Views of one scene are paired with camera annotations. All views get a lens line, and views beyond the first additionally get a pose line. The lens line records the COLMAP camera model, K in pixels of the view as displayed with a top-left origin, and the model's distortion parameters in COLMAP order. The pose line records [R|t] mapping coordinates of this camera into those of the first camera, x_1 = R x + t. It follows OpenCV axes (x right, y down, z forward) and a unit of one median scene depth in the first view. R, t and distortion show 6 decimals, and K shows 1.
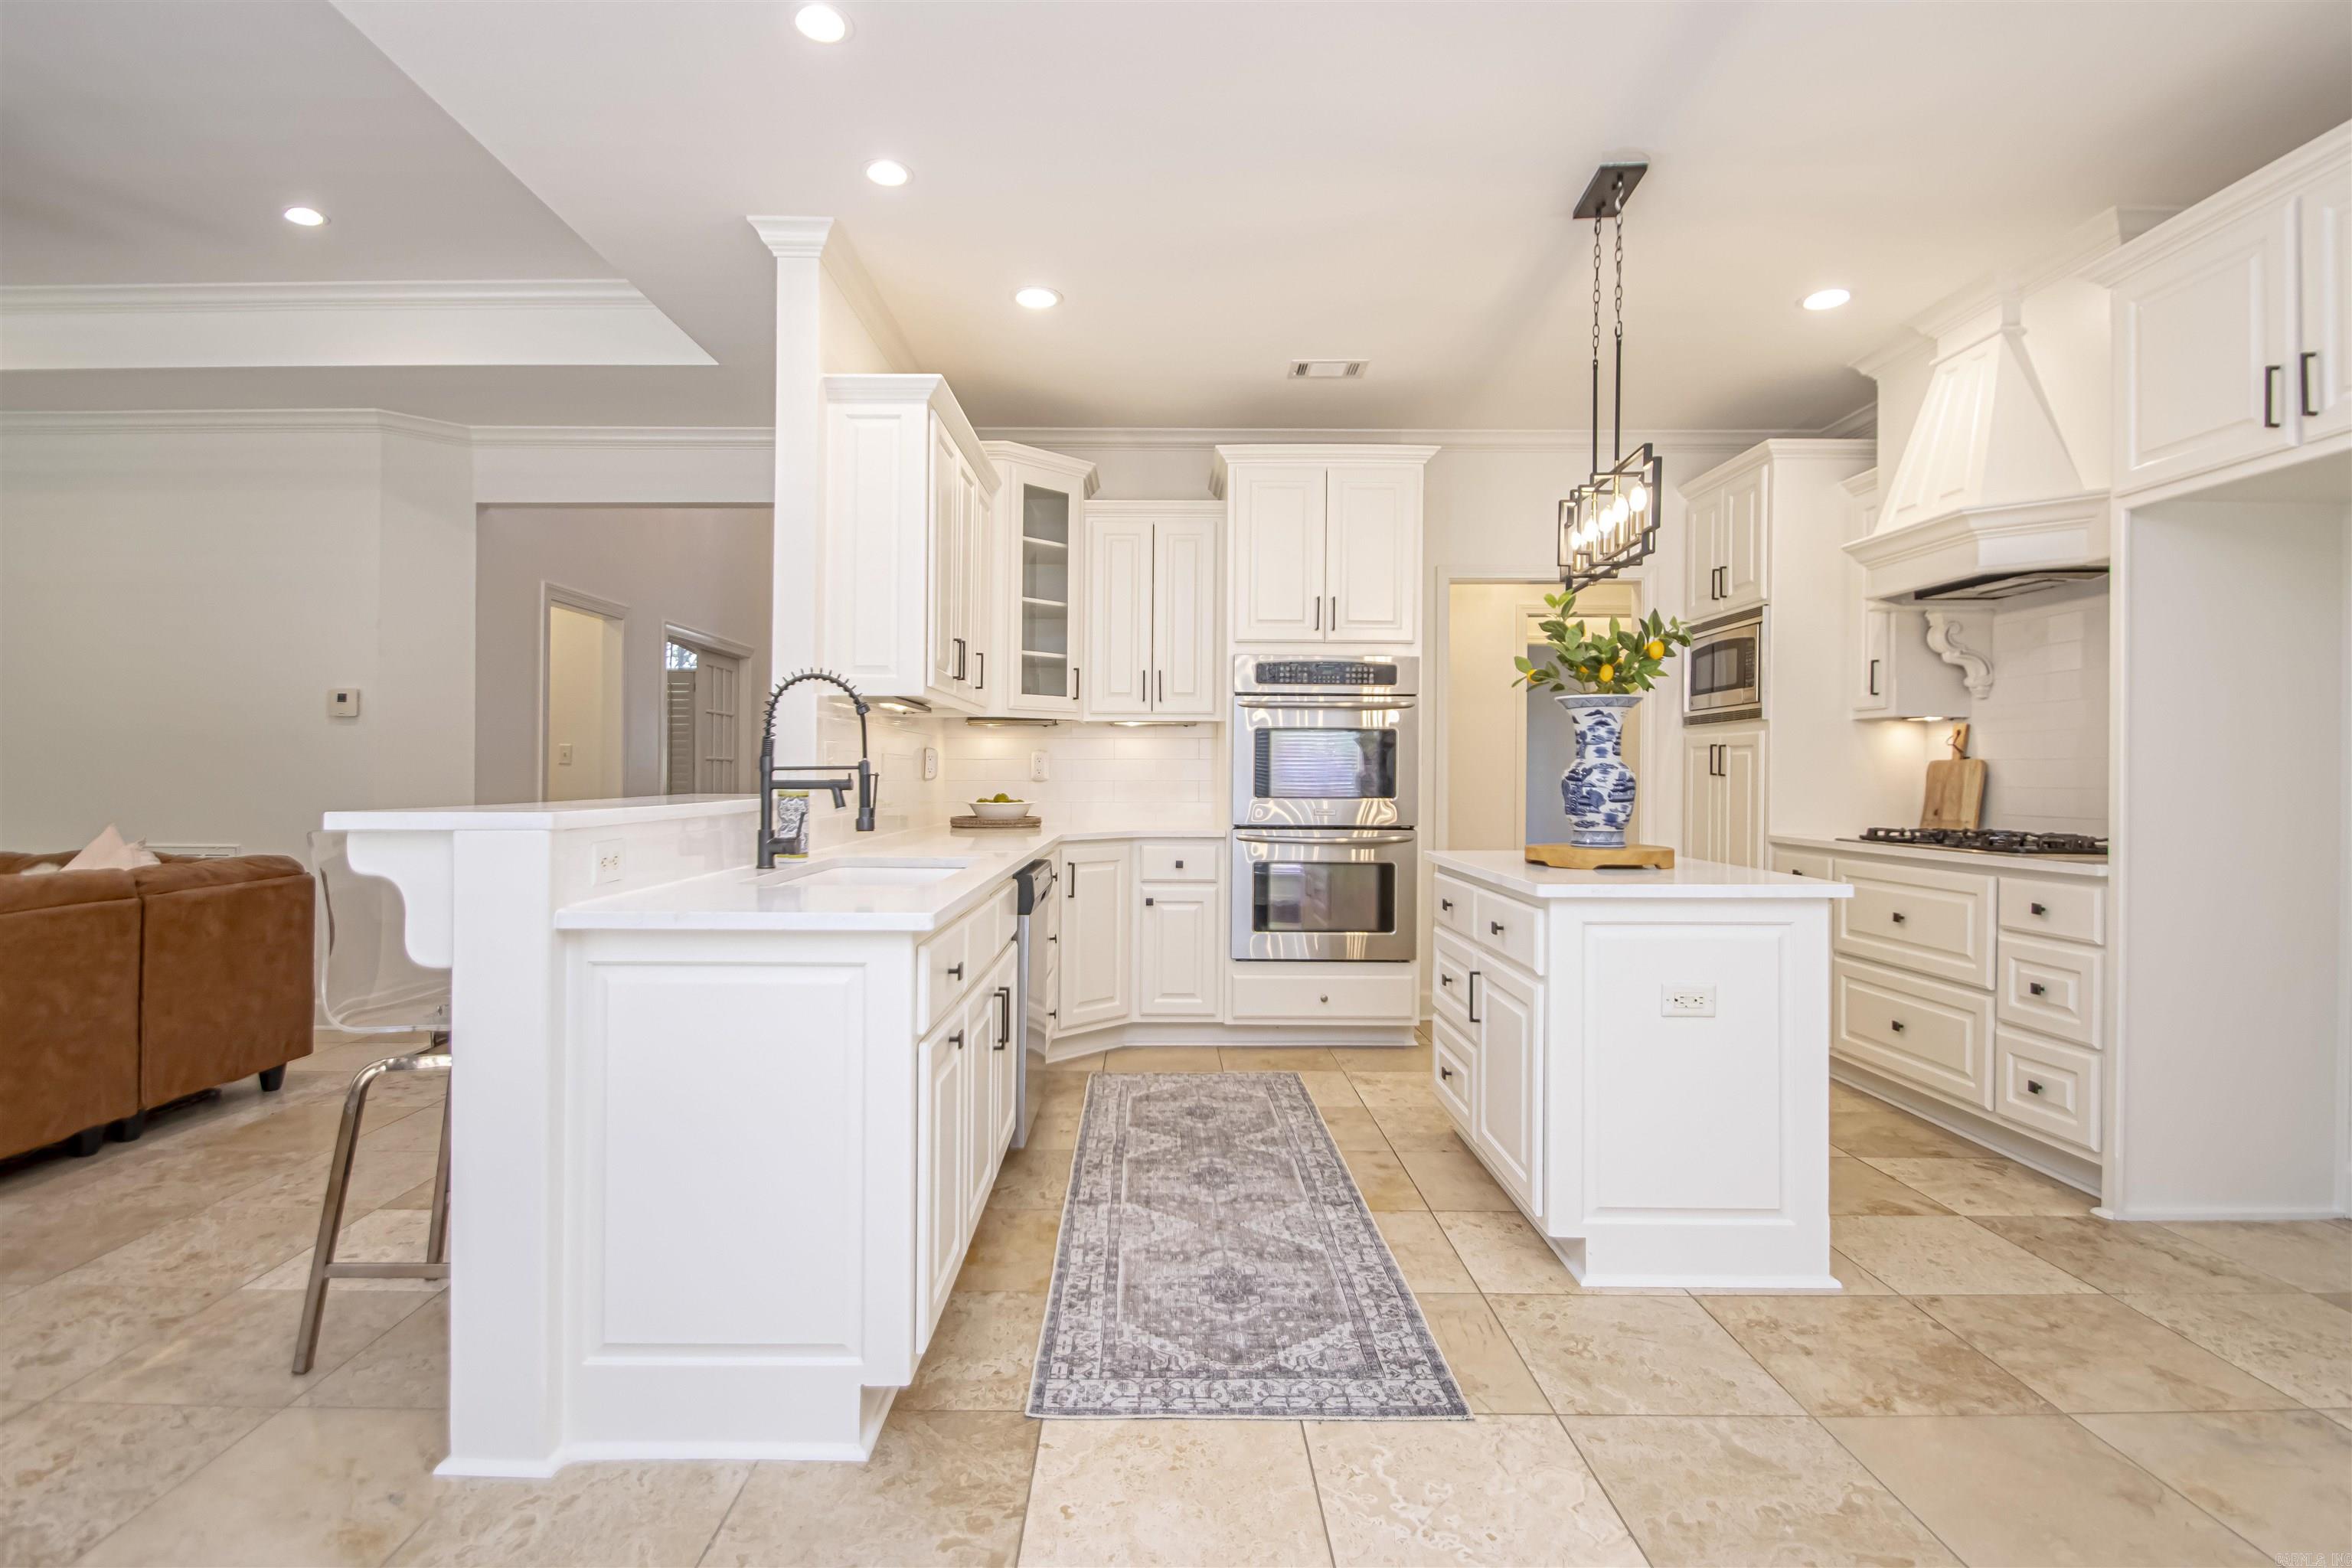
lens RADIAL K [[1144.3, 0, 1162.5], [0, 1144.3, 754.2], [0, 0, 1]] dist [0.016203, -0.006376]
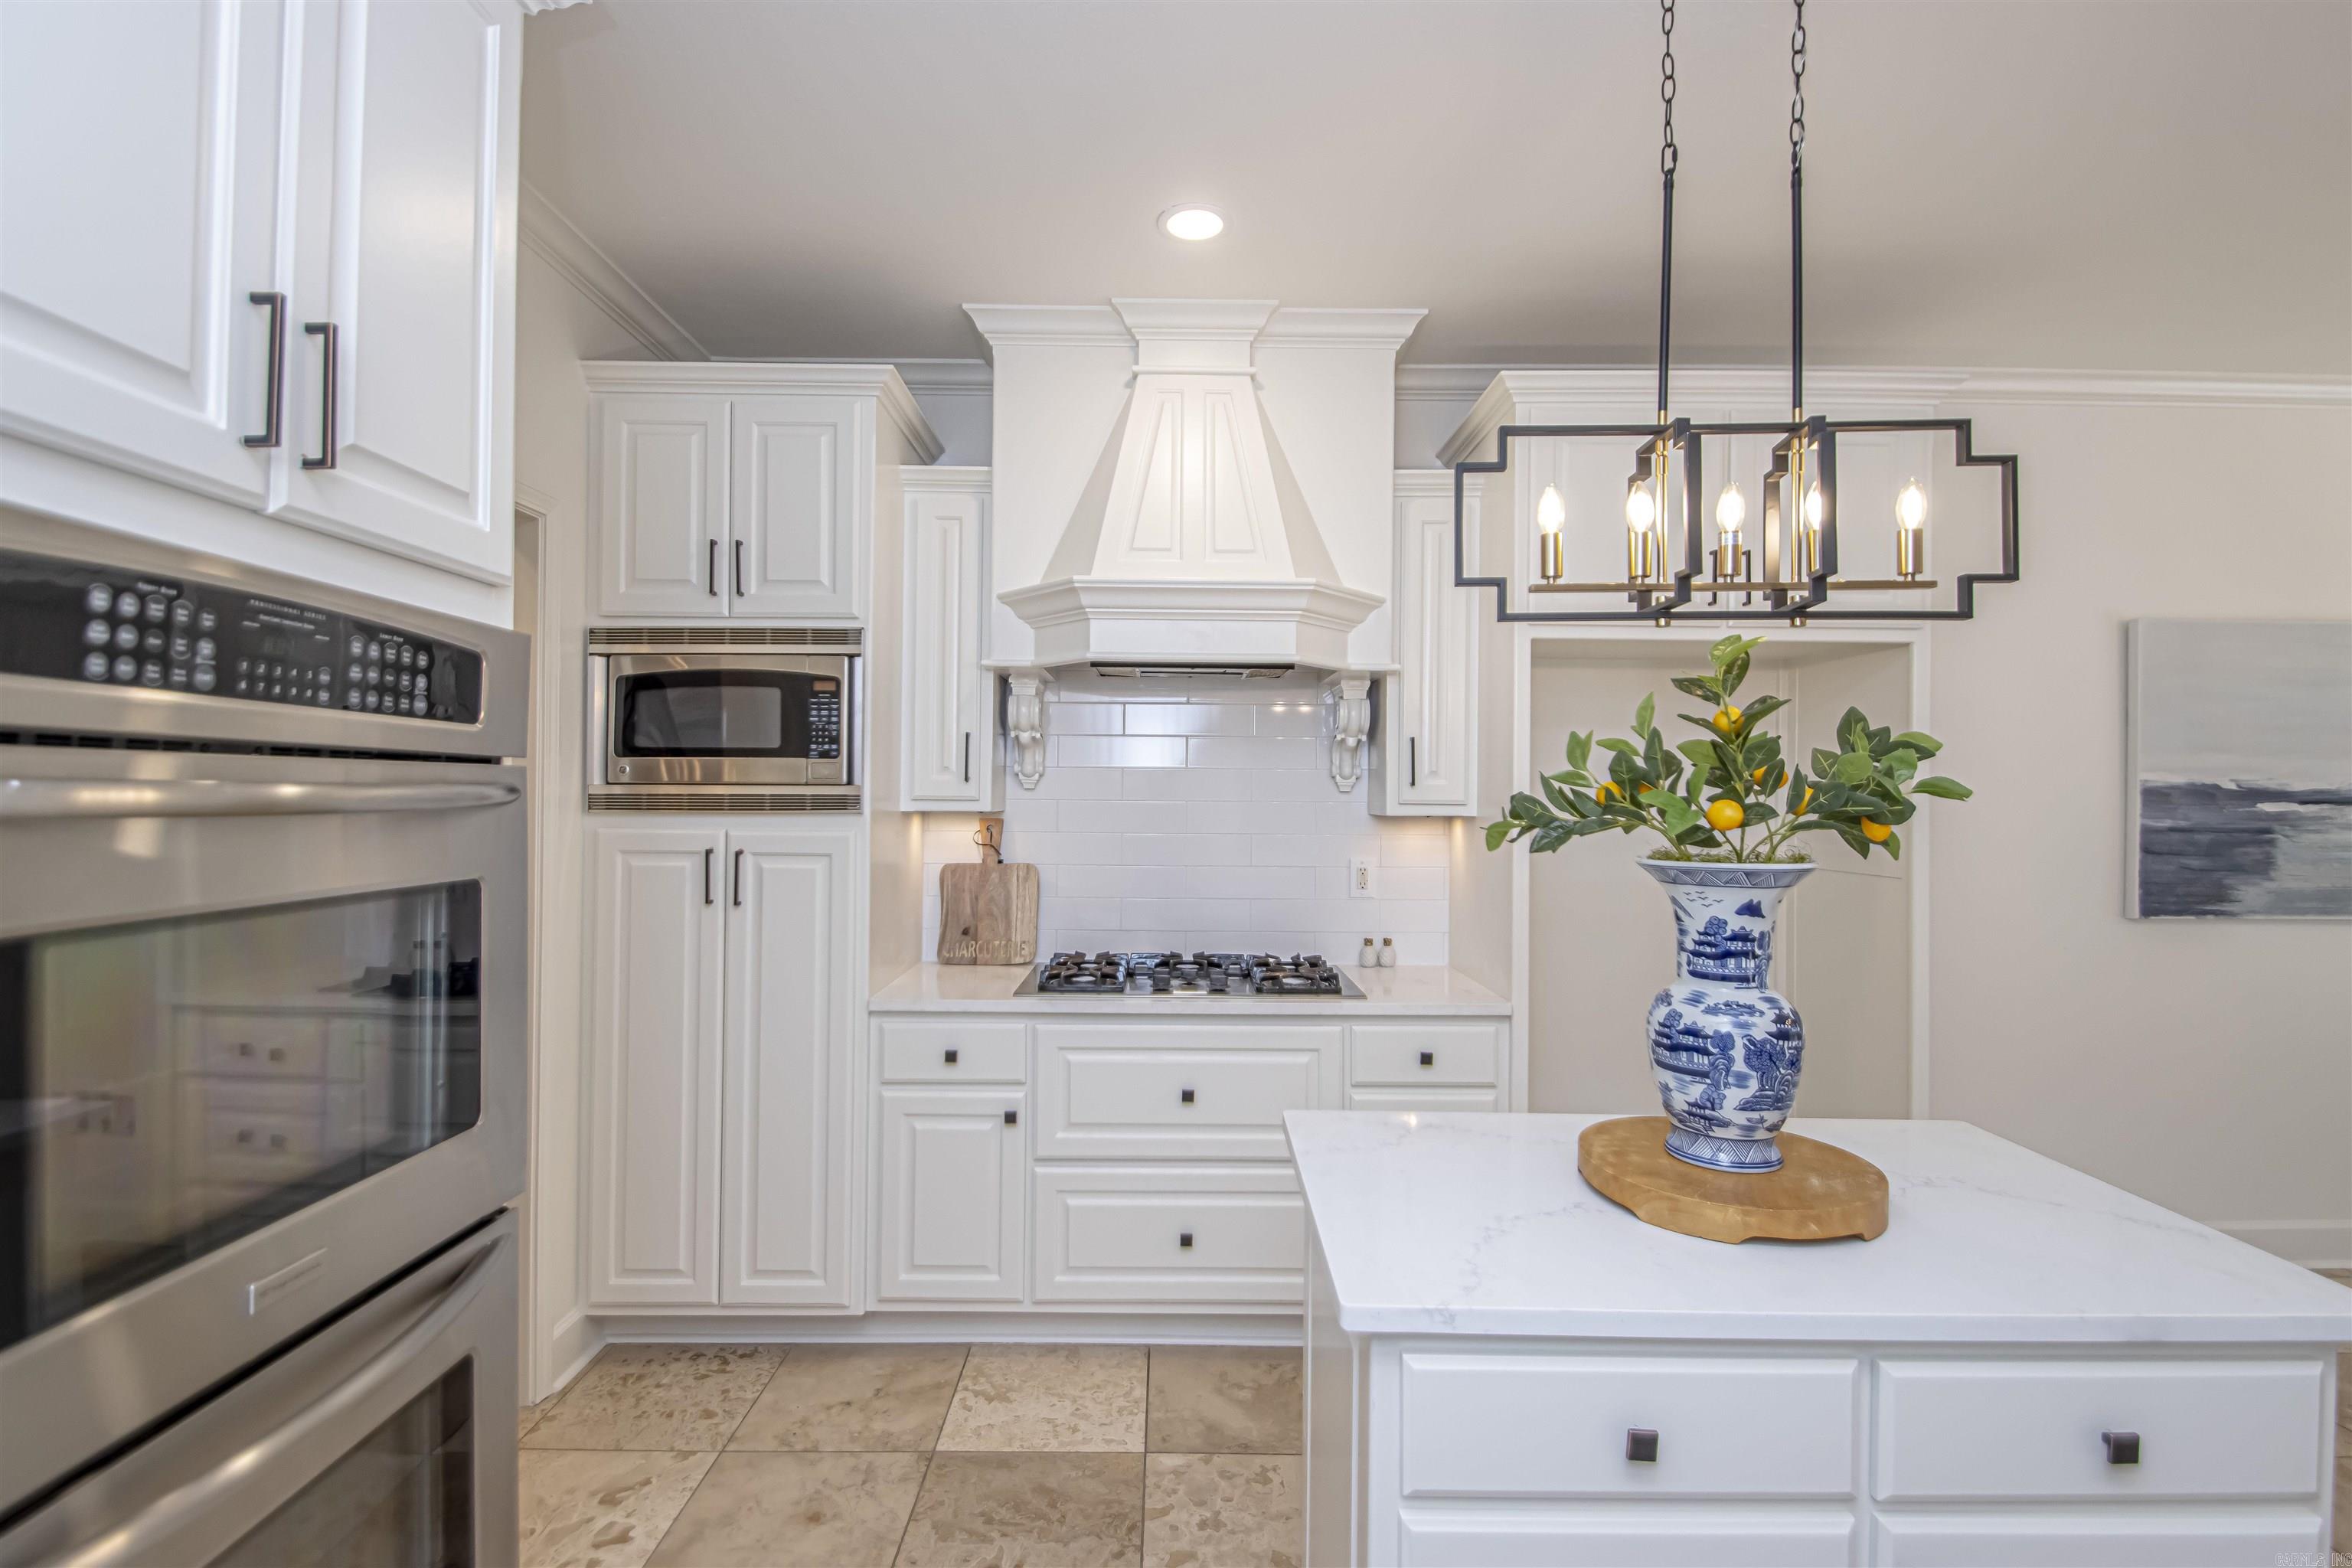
lens RADIAL K [[1103.1, 0, 1147.9], [0, 1103.1, 787.3], [0, 0, 1]] dist [0.013927, -0.014525]
pose [[0.017673, -0.002232, 0.999841, -0.090324], [-0.027694, 0.999613, 0.002721, -0.064233], [-0.999460, -0.027738, 0.017604, 1.076669]]
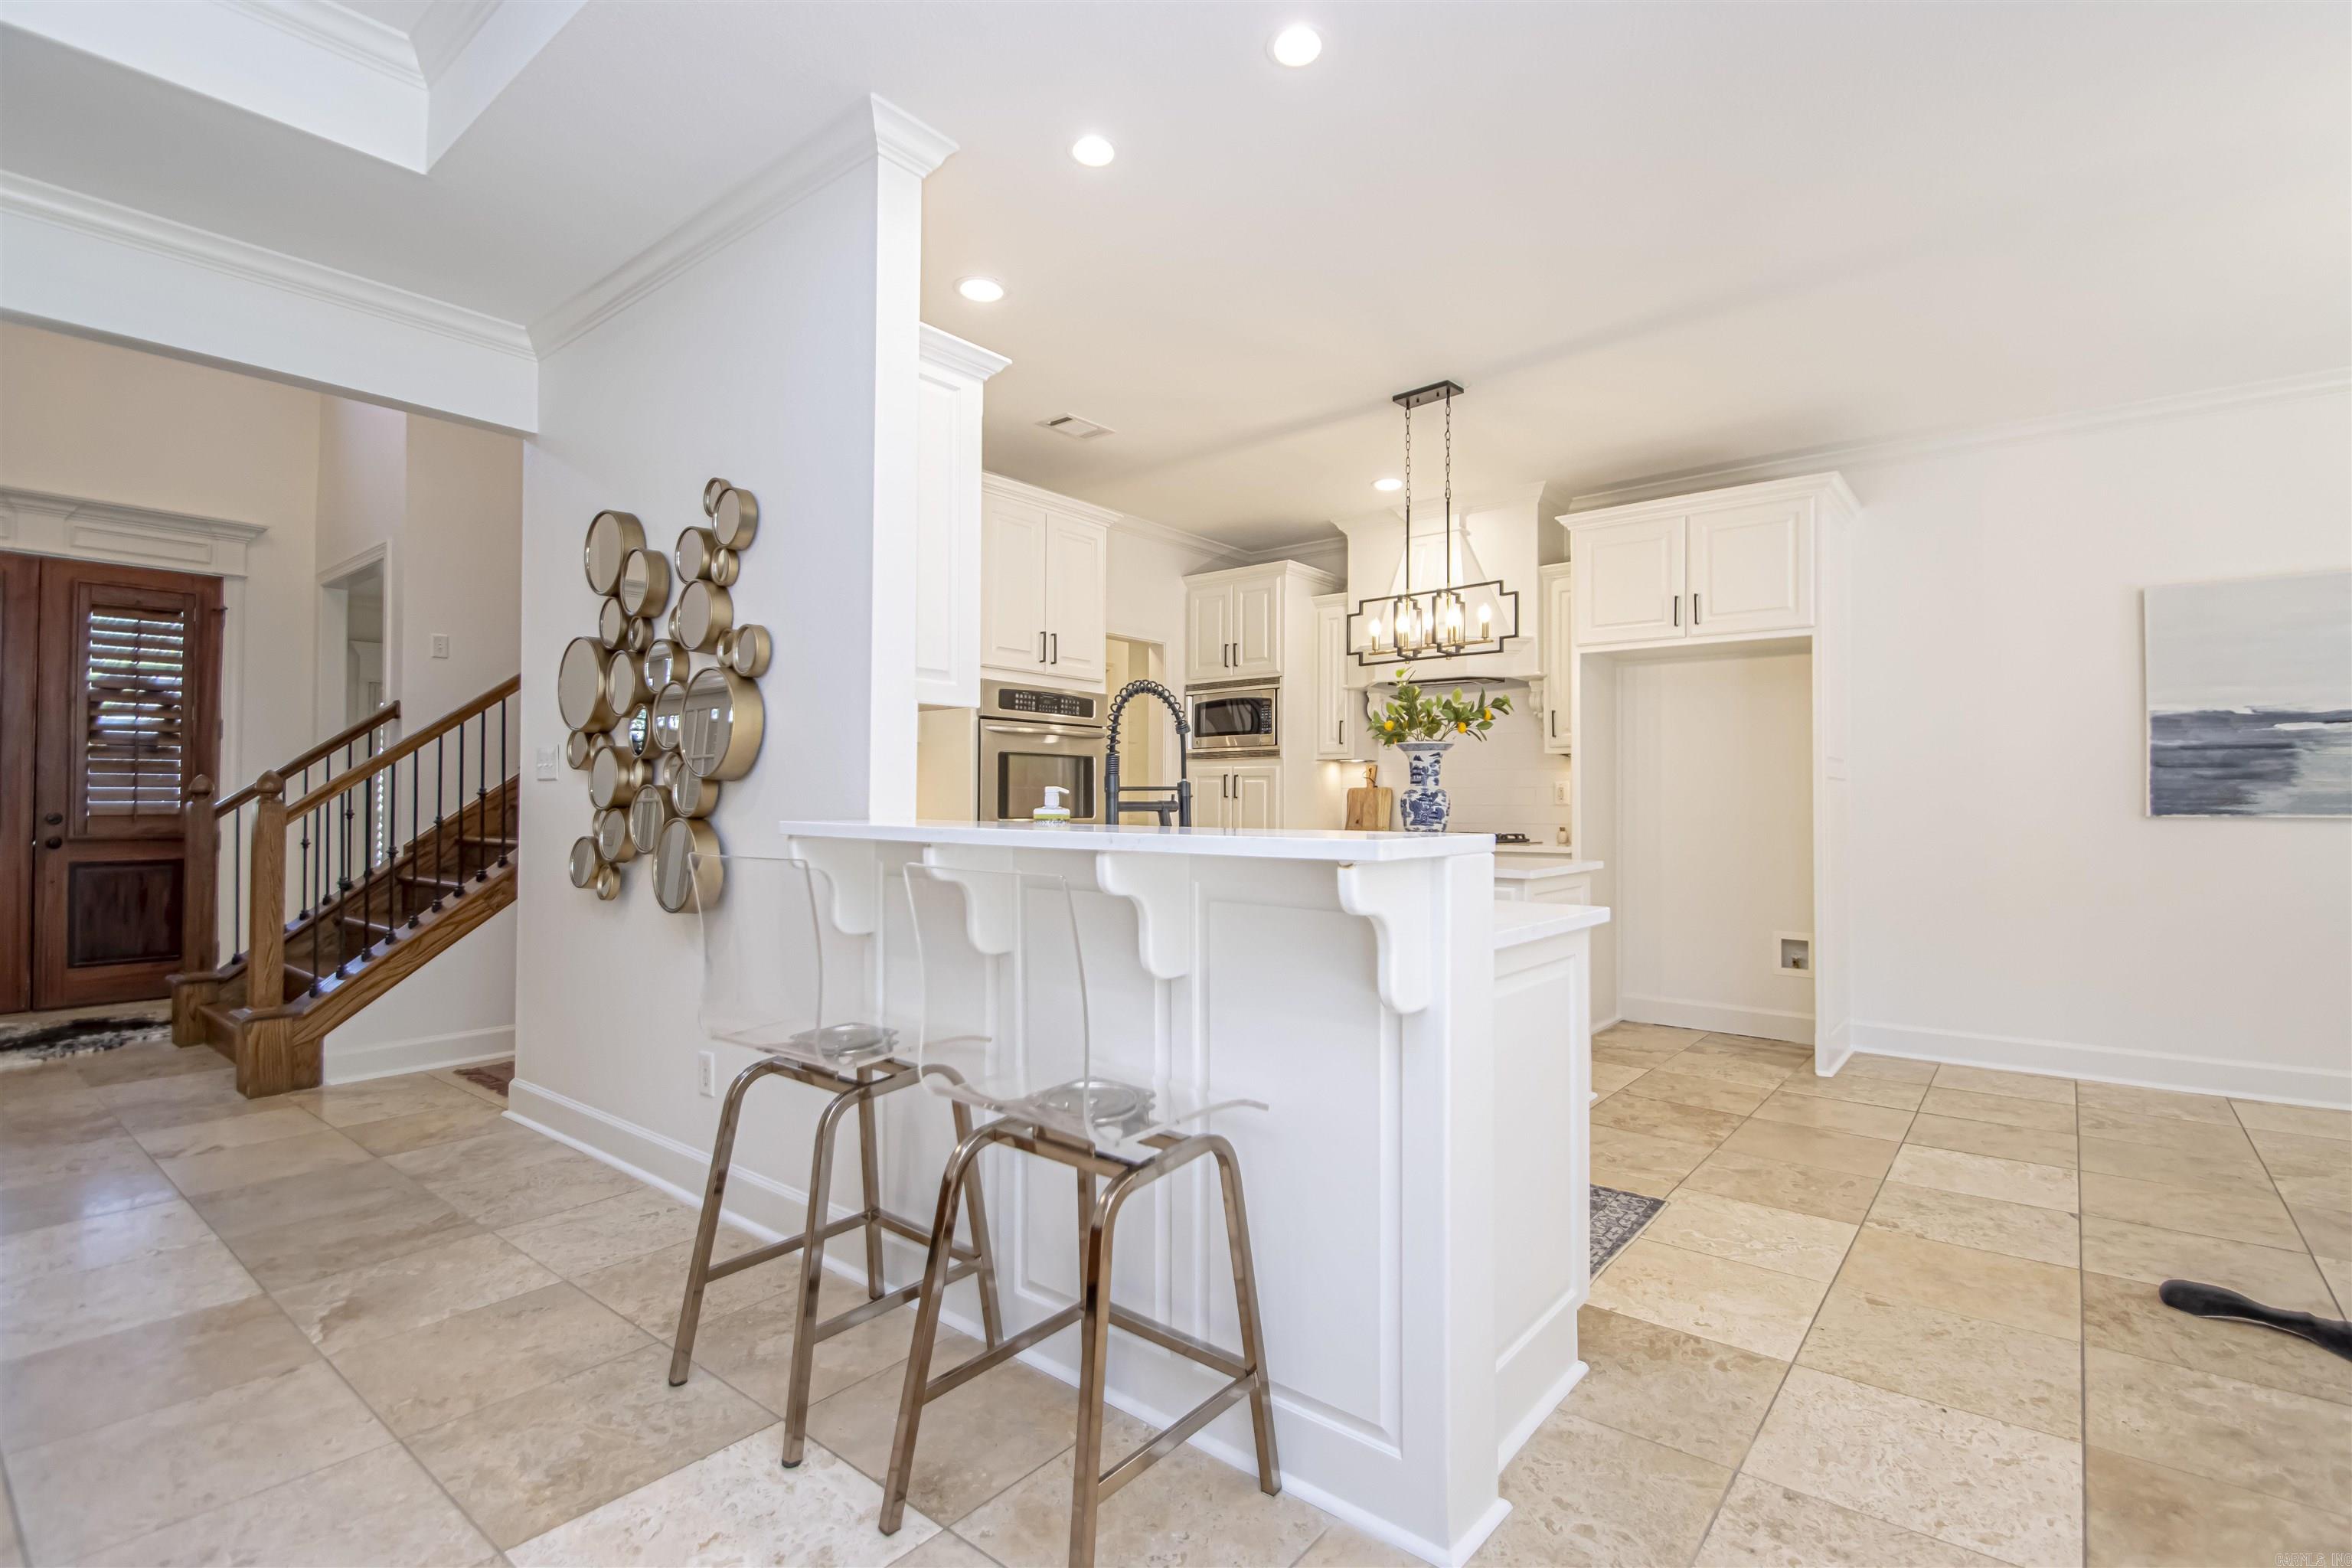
lens RADIAL K [[1103.1, 0, 1199.1], [0, 1103.1, 779.9], [0, 0, 1]] dist [0.013927, -0.014525]
pose [[0.619895, 0.012997, 0.784577, -0.754240], [-0.013741, 0.999889, -0.005706, 0.007203], [-0.784564, -0.007244, 0.620005, 0.320472]]
